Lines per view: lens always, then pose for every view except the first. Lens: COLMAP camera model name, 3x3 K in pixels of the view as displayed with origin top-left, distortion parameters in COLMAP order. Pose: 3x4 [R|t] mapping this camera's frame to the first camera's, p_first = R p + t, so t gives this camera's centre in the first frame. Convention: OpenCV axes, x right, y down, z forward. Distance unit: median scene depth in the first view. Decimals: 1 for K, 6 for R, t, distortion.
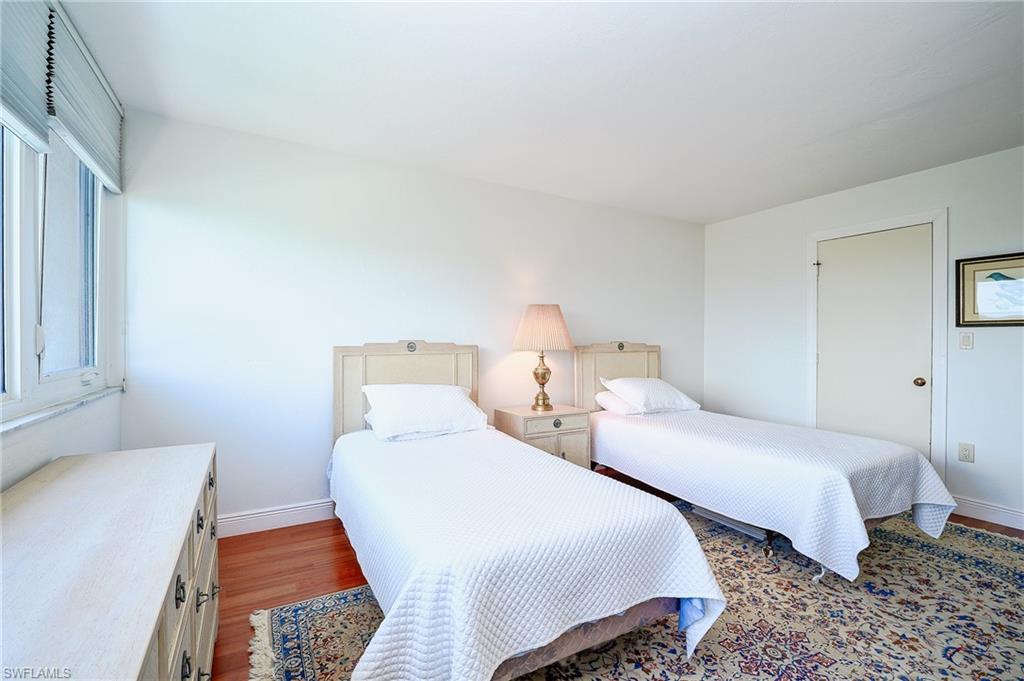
lens RADIAL K [[452.0, 0, 504.5], [0, 452.0, 341.6], [0, 0, 1]] dist [0.000819, -0.000875]
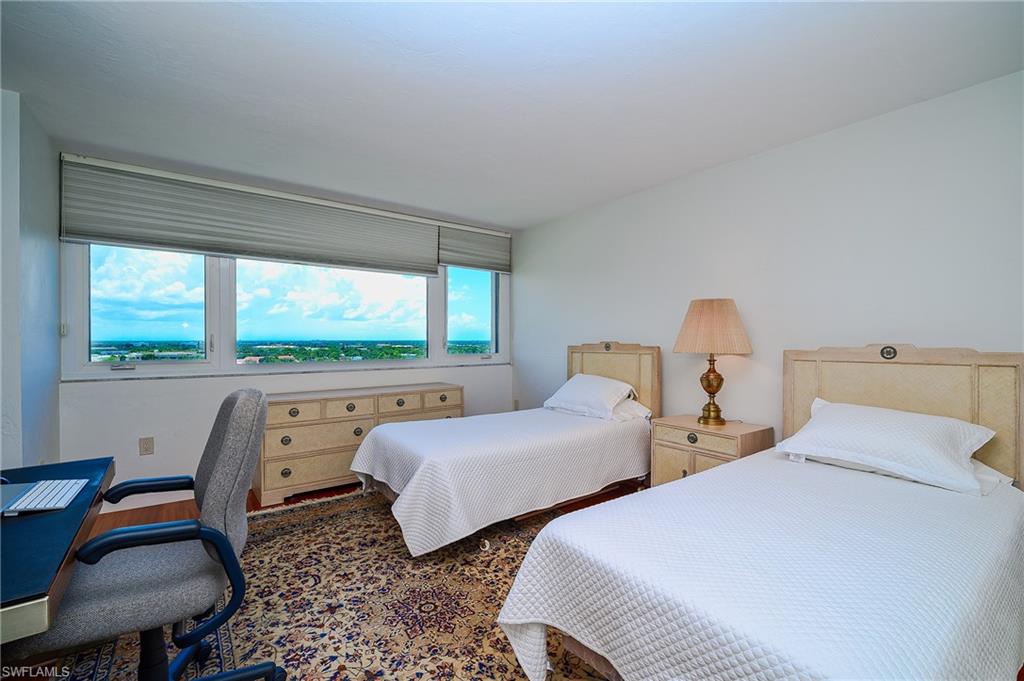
lens RADIAL K [[433.8, 0, 515.0], [0, 433.8, 346.9], [0, 0, 1]] dist [-0.010053, -0.000435]
pose [[0.135631, 0.009354, -0.990715, 0.842529], [-0.010482, 0.999913, 0.008006, 0.004455], [0.990704, 0.009299, 0.135718, 0.523710]]
